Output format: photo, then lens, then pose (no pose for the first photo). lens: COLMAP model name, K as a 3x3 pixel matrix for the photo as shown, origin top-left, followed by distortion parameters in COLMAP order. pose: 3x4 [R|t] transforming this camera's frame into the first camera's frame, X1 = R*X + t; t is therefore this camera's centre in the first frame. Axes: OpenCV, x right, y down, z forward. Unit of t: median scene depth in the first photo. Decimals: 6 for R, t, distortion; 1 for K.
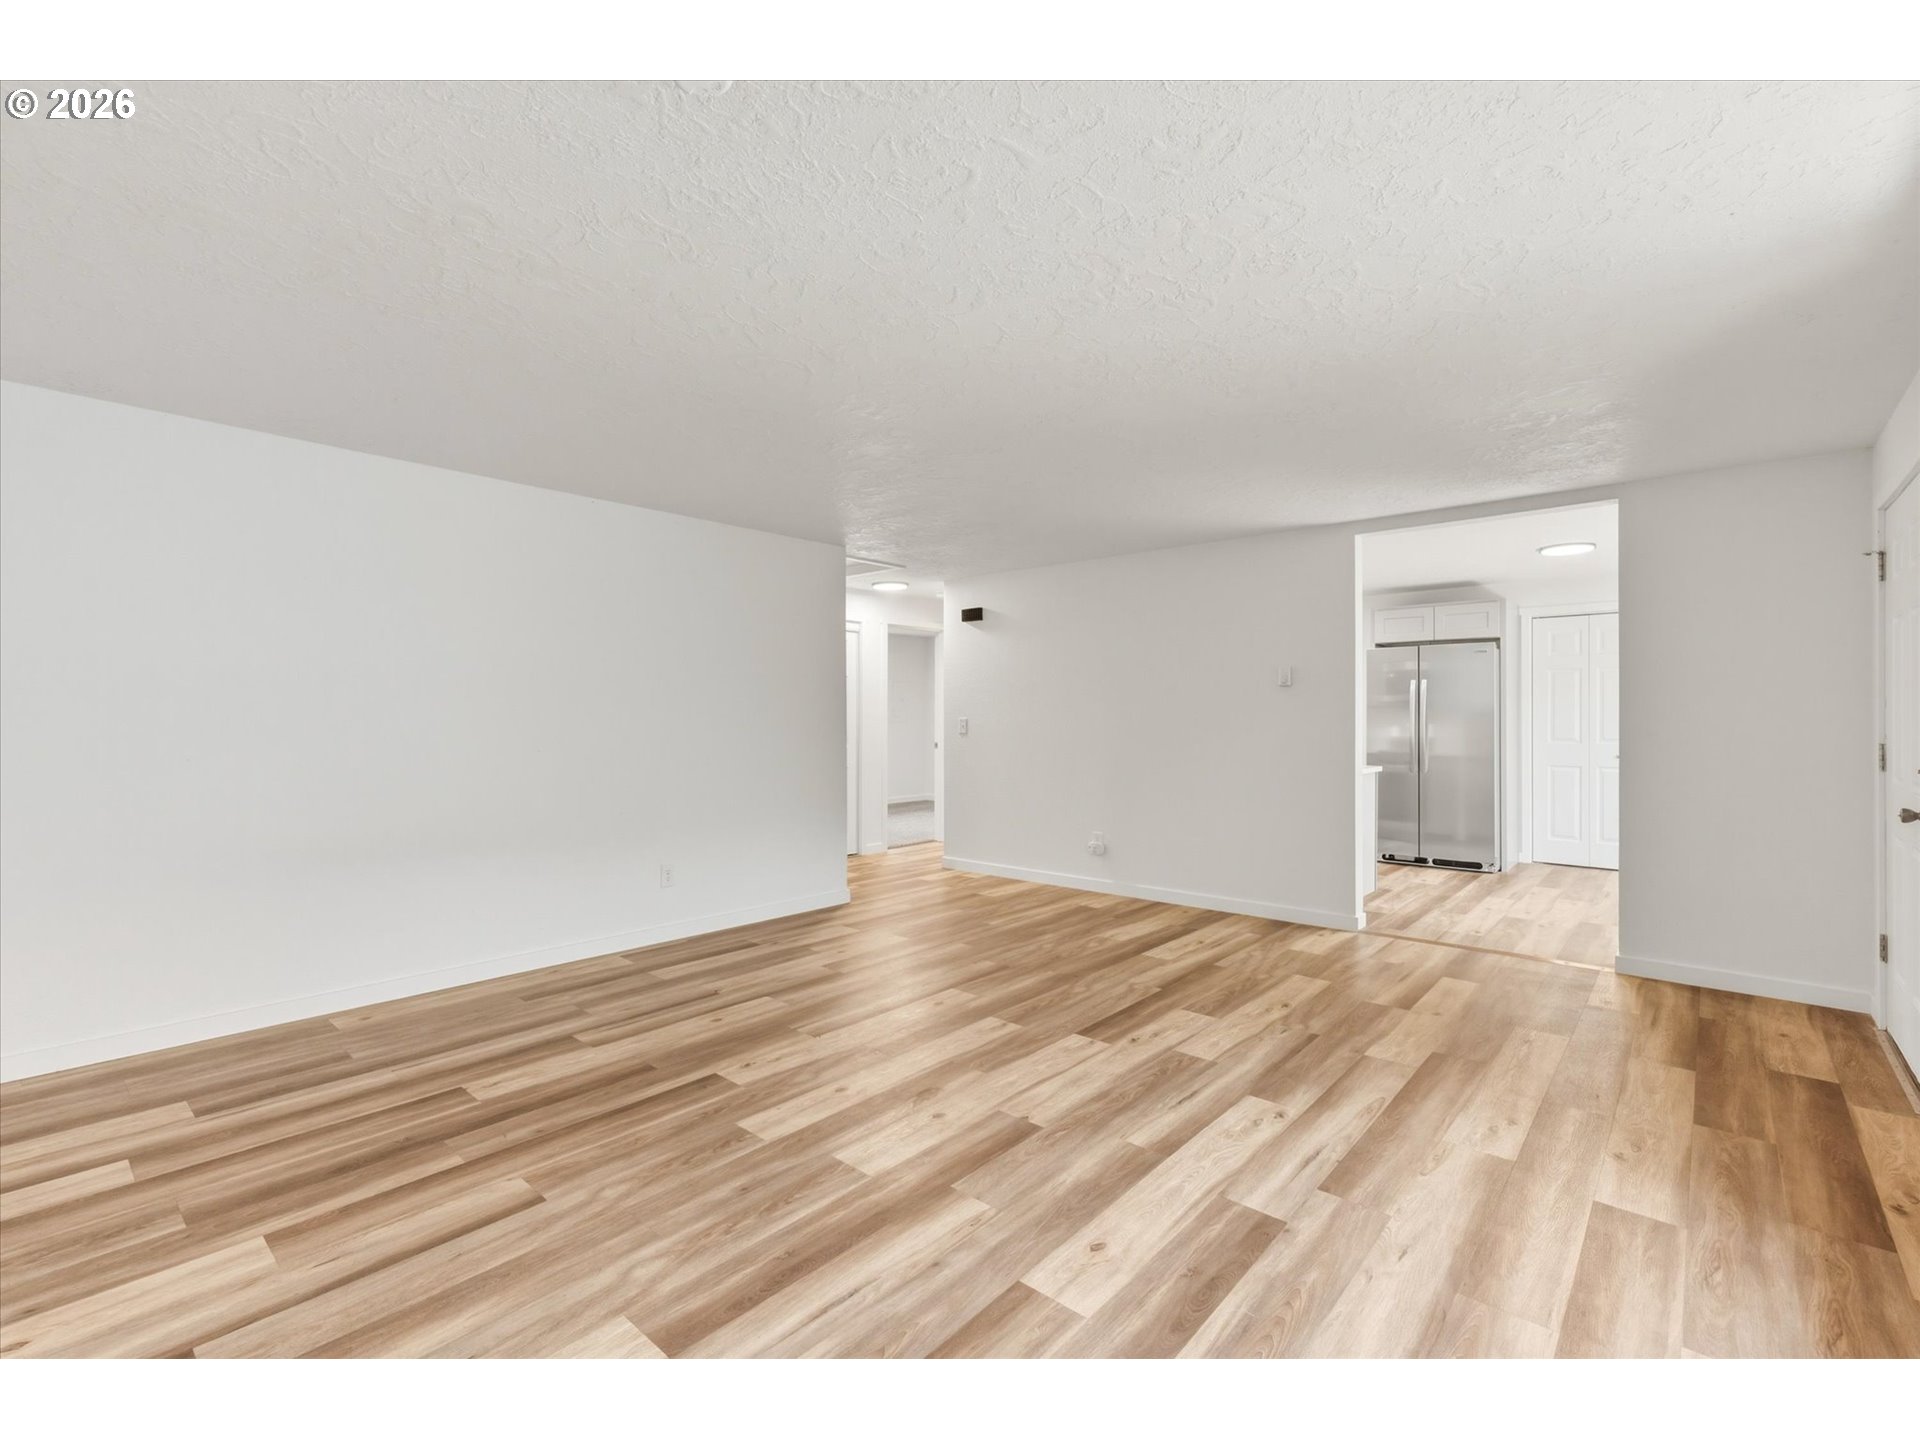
lens RADIAL K [[861.6, 0, 960.0], [0, 861.6, 720.0], [0, 0, 1]] dist [0.000790, 0.000203]
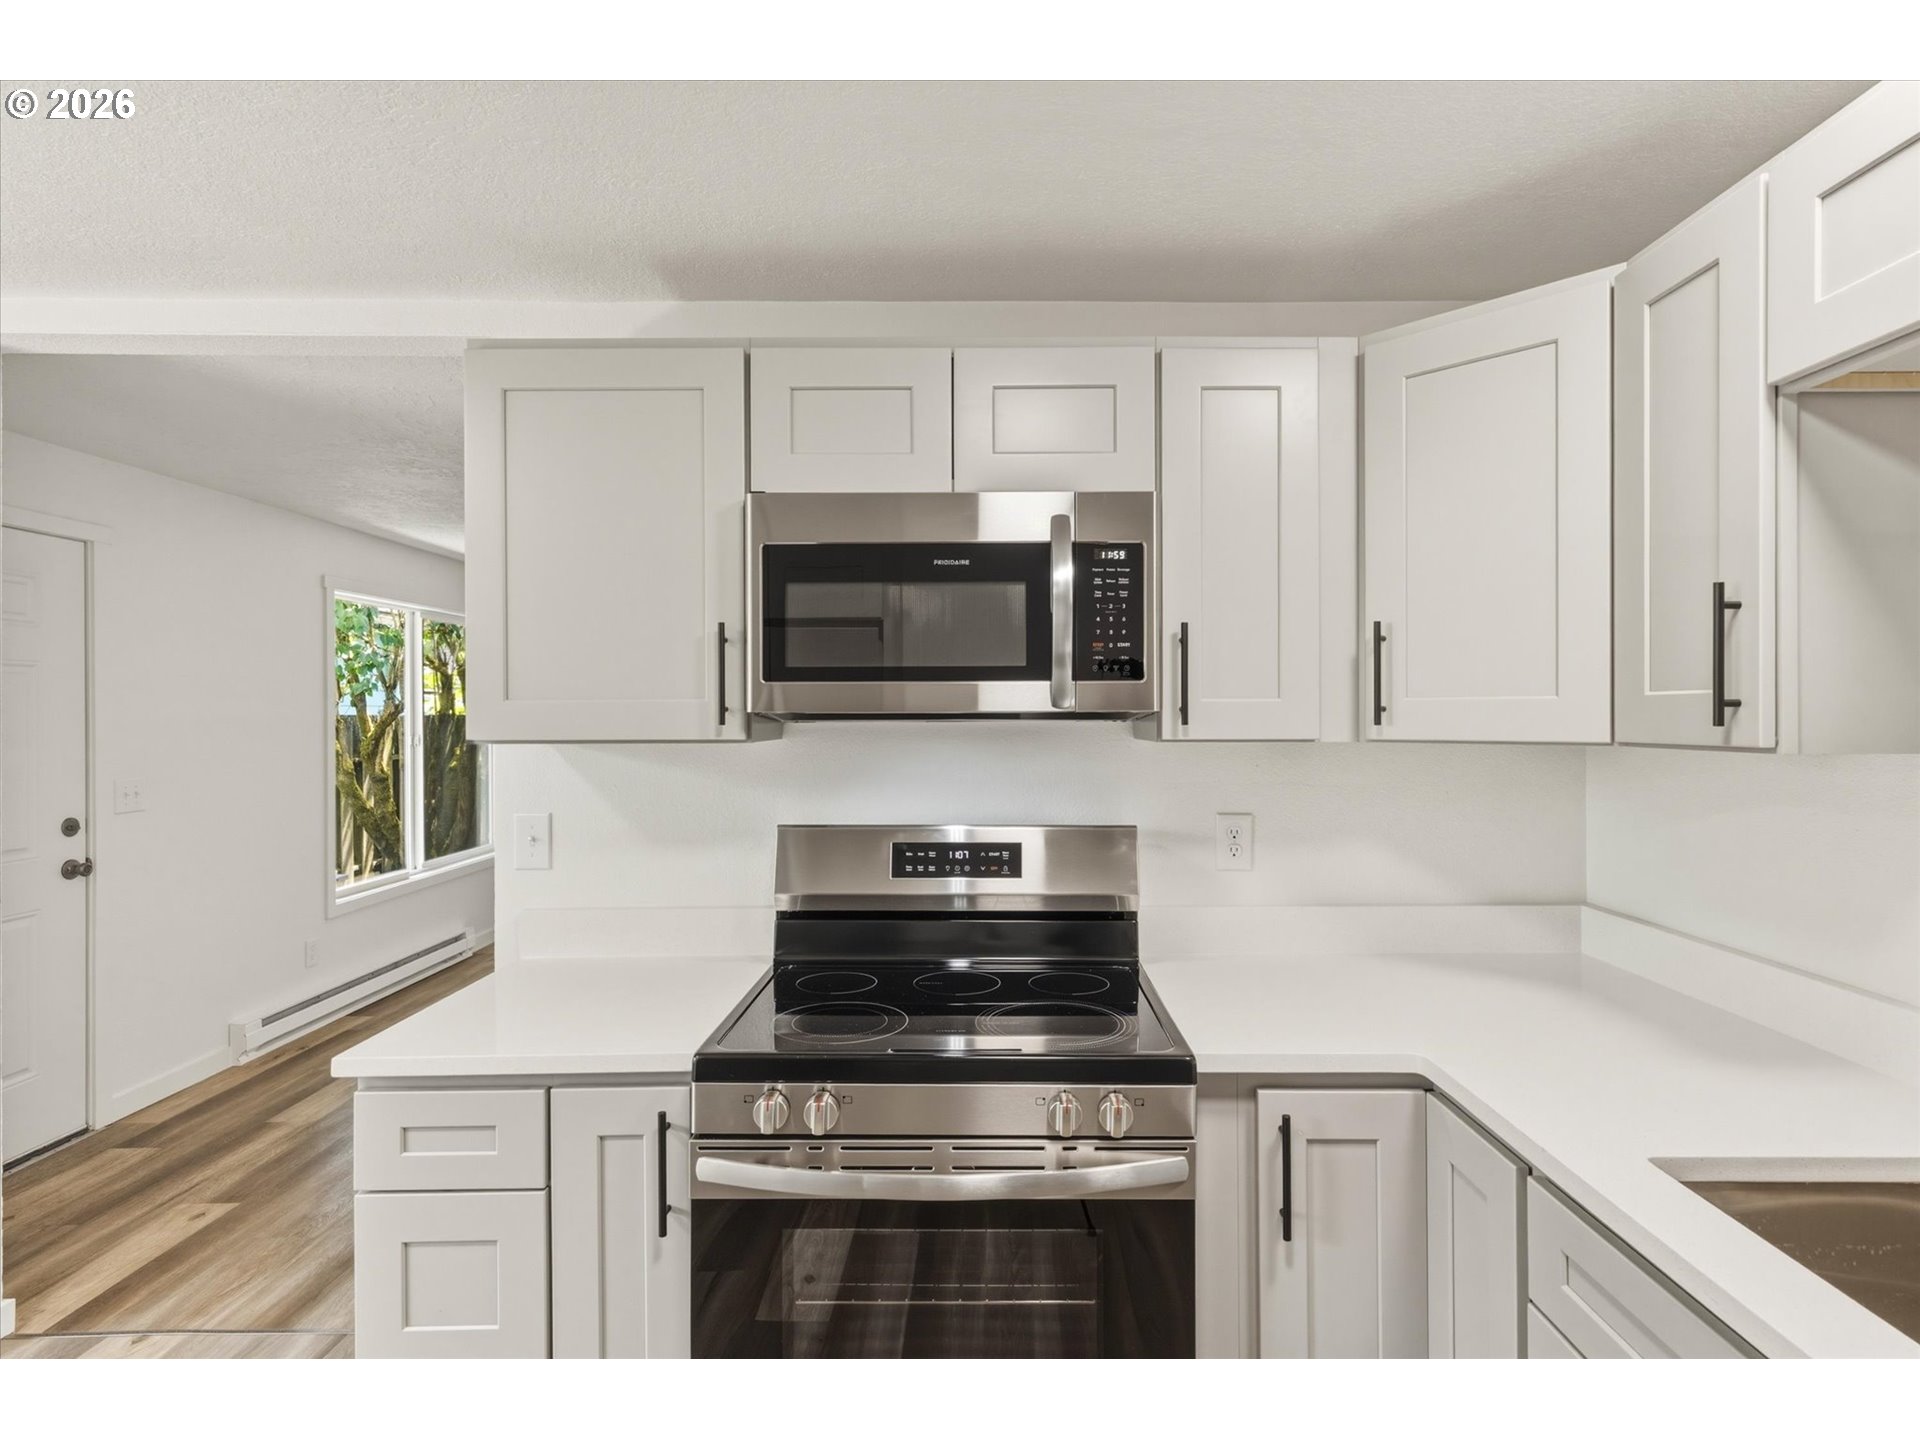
lens RADIAL K [[861.6, 0, 960.0], [0, 861.6, 720.0], [0, 0, 1]] dist [0.000790, 0.000203]
pose [[-0.749881, 0.008778, -0.661514, 0.923347], [0.000247, 0.999916, 0.012987, -0.077981], [0.661573, 0.009575, -0.749820, 2.326979]]
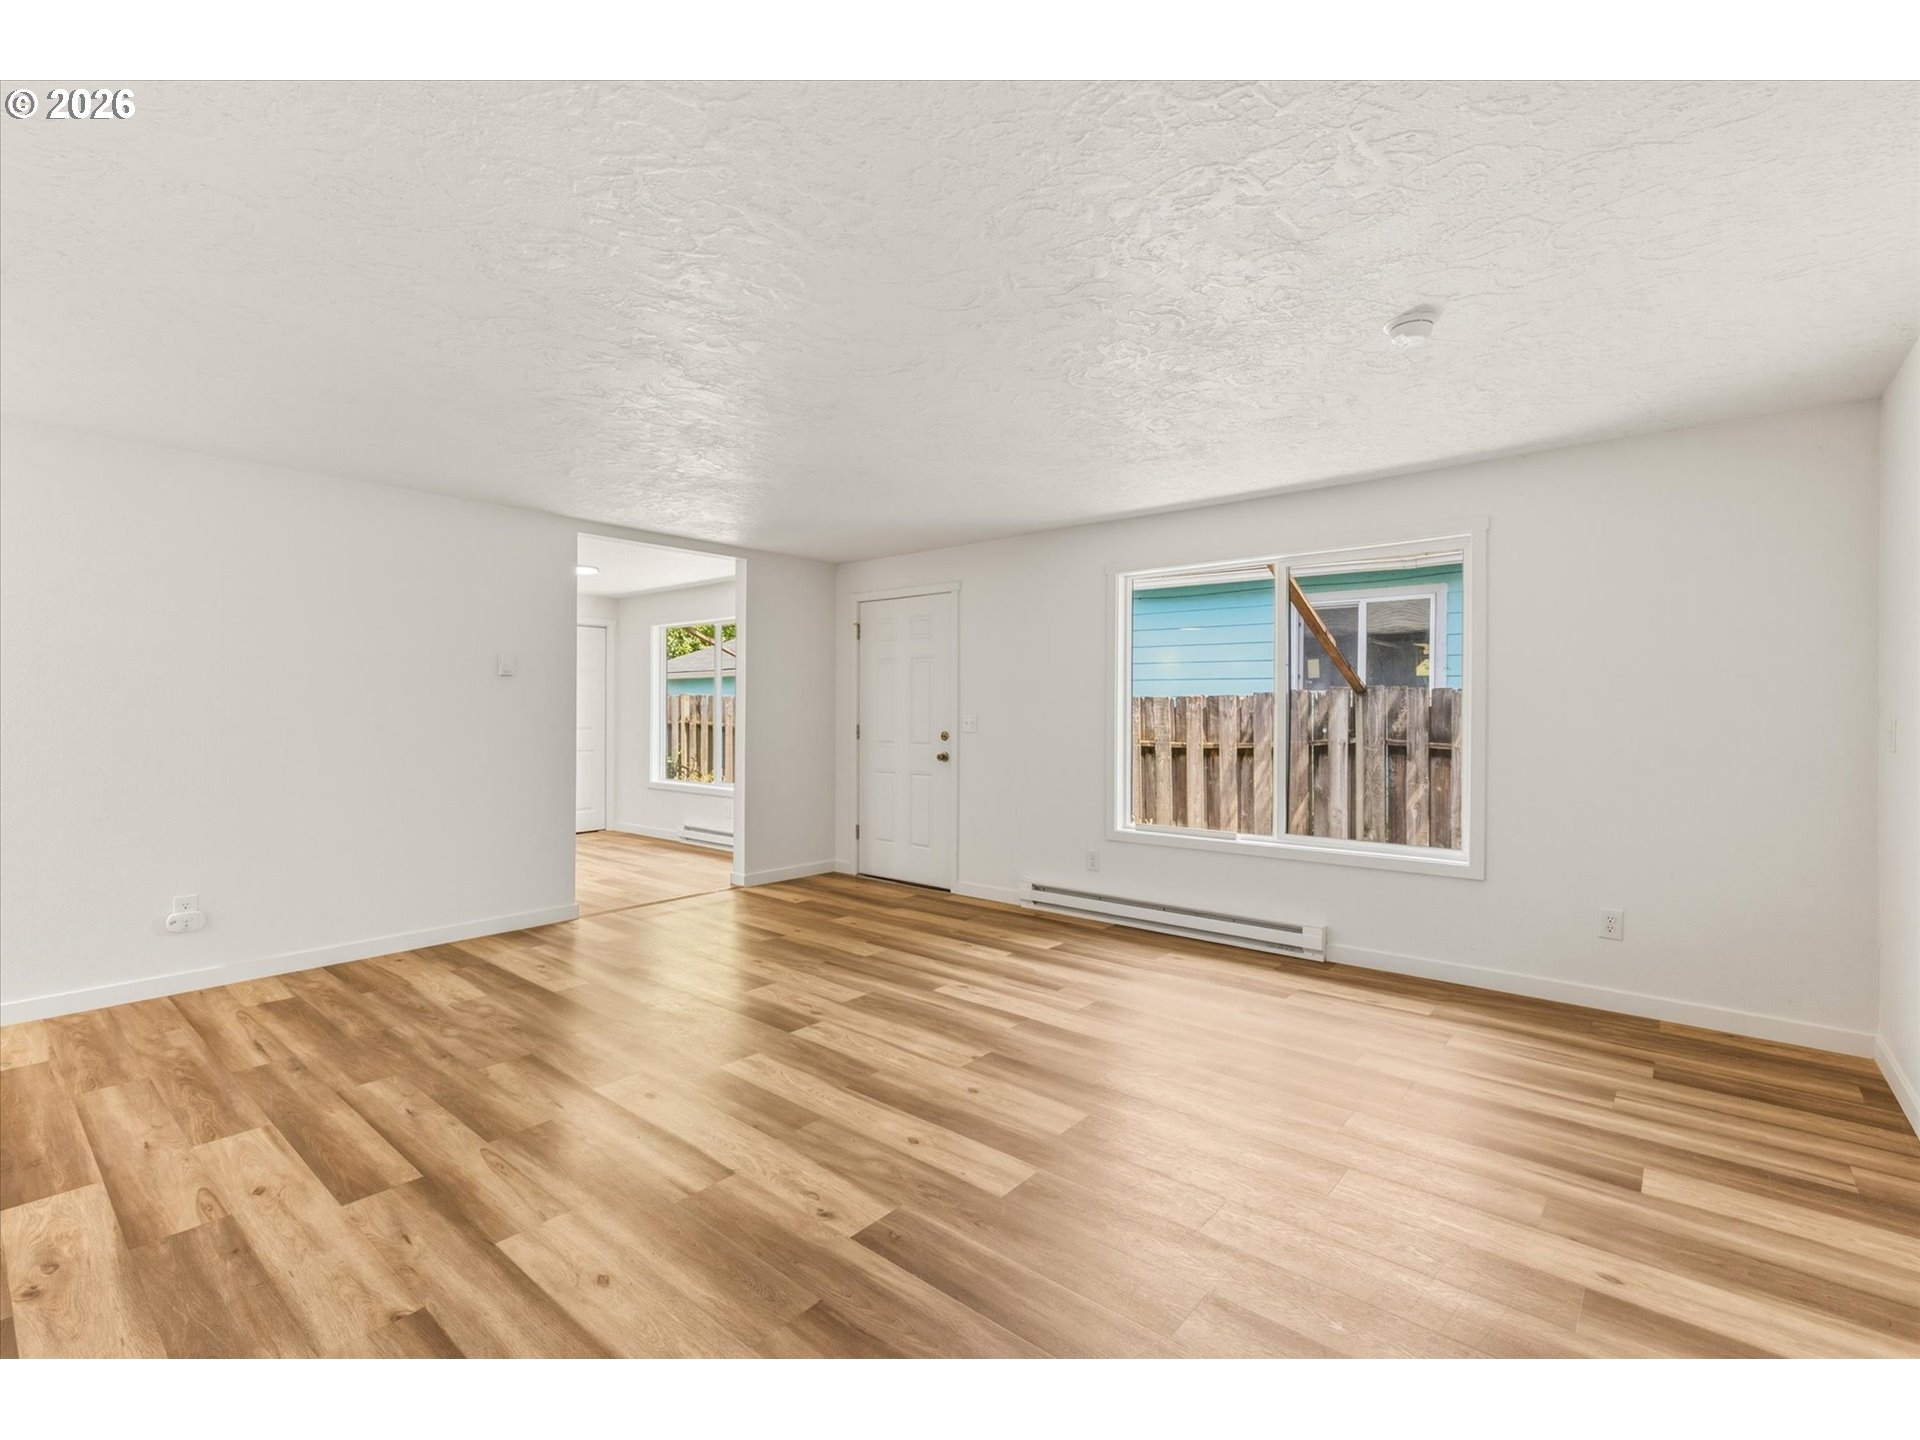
lens RADIAL K [[861.6, 0, 960.0], [0, 861.6, 720.0], [0, 0, 1]] dist [0.000790, 0.000203]
pose [[-0.018570, -0.012553, 0.999749, -0.961277], [0.000908, 0.999921, 0.012572, -0.007289], [-0.999827, 0.001141, -0.018557, 0.926991]]
